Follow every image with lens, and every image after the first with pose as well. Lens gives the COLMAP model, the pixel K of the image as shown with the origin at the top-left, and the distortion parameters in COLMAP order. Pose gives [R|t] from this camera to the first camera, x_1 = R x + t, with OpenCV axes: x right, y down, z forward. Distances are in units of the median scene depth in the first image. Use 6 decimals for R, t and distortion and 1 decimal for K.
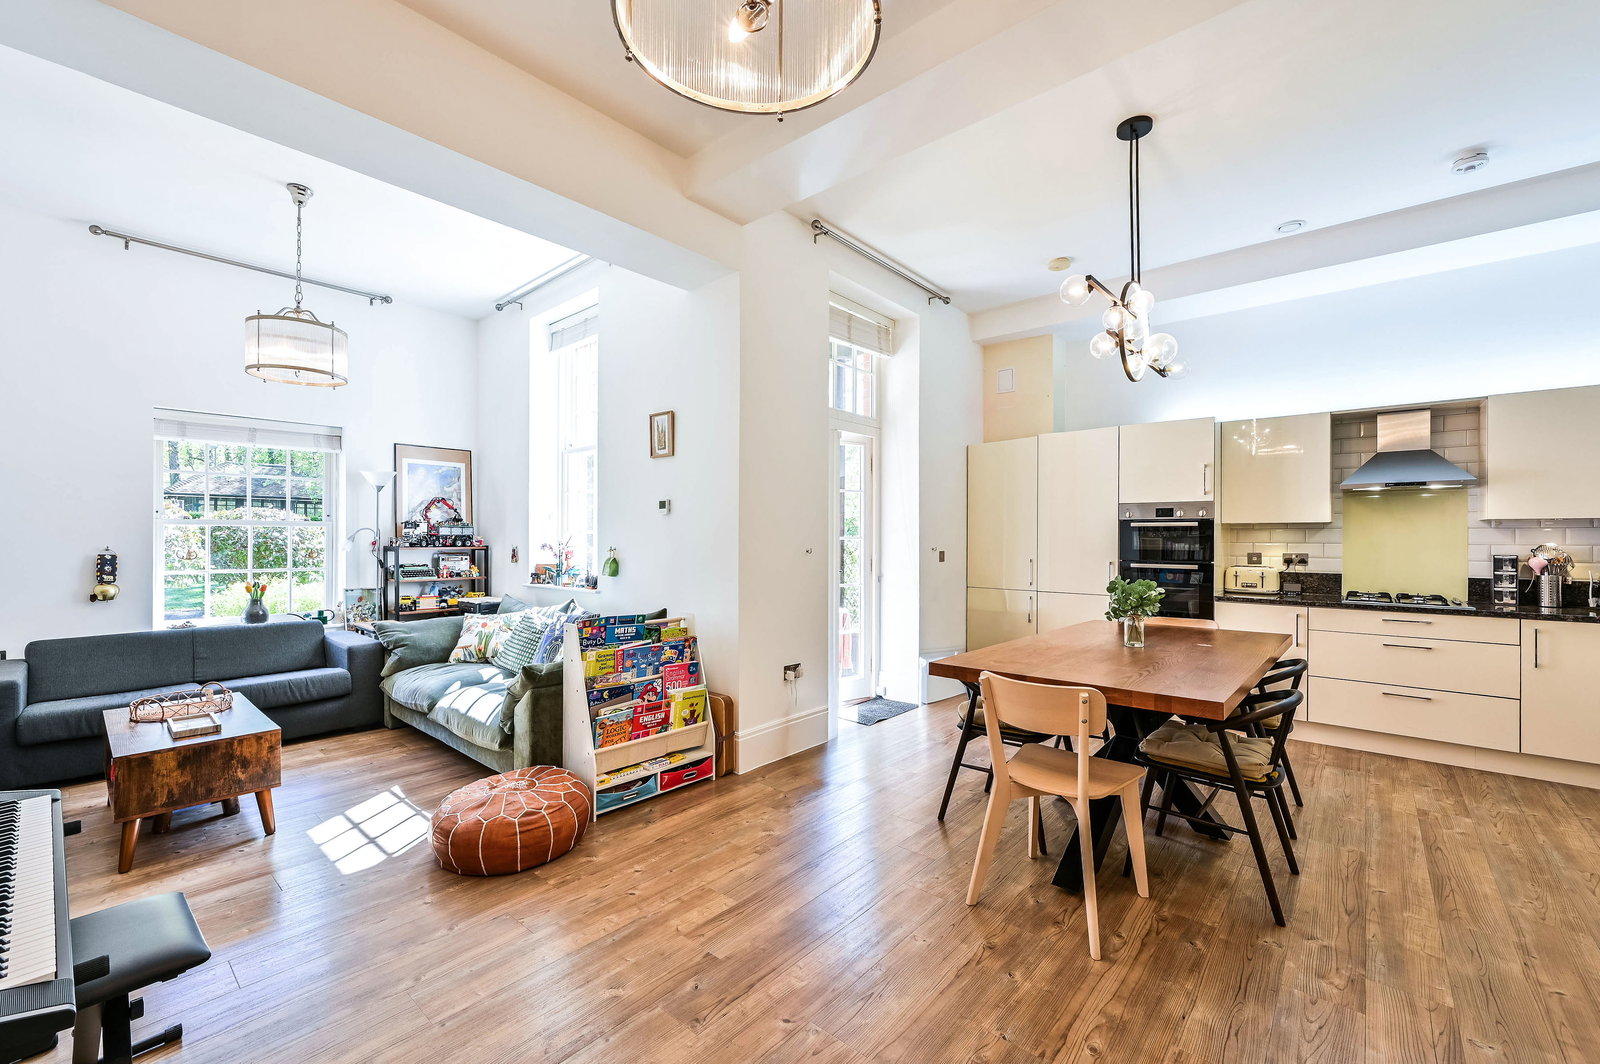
lens RADIAL K [[659.0, 0, 803.2], [0, 659.0, 538.5], [0, 0, 1]] dist [-0.004284, -0.000117]
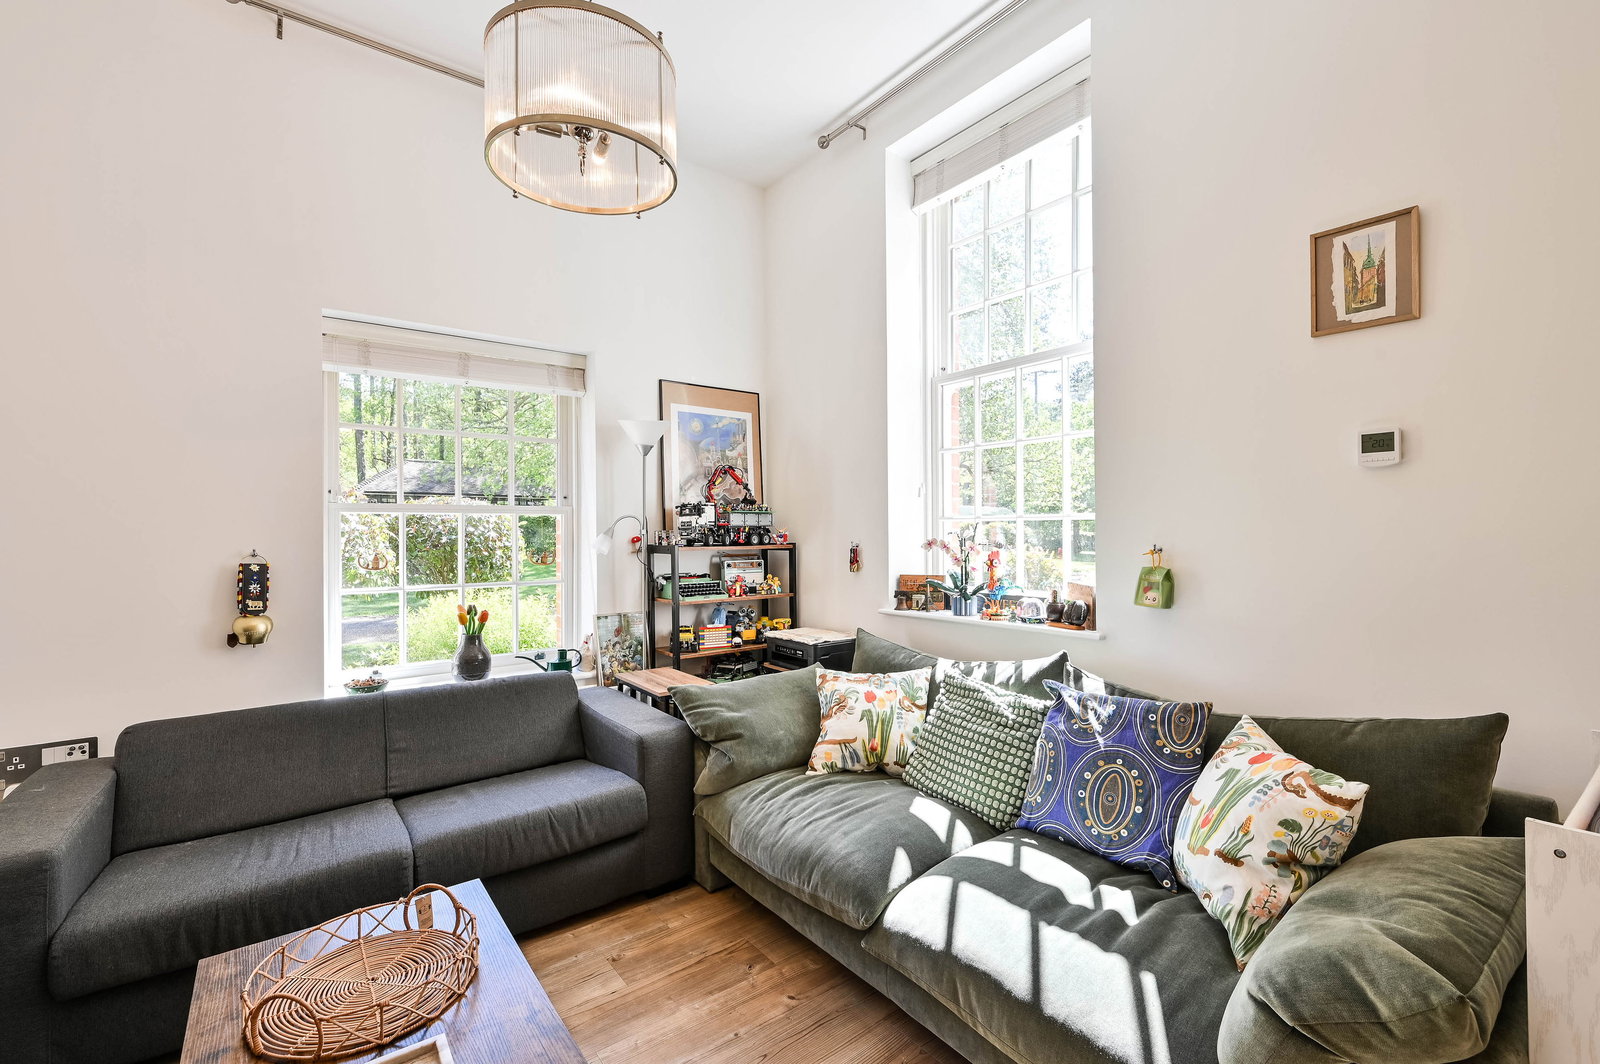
lens RADIAL K [[699.7, 0, 809.1], [0, 699.7, 529.6], [0, 0, 1]] dist [-0.004553, 0.000040]
pose [[0.981227, -0.009513, -0.192622, -0.399113], [0.009128, 0.999954, -0.002889, 0.000639], [0.192641, 0.001076, 0.981269, 0.423162]]
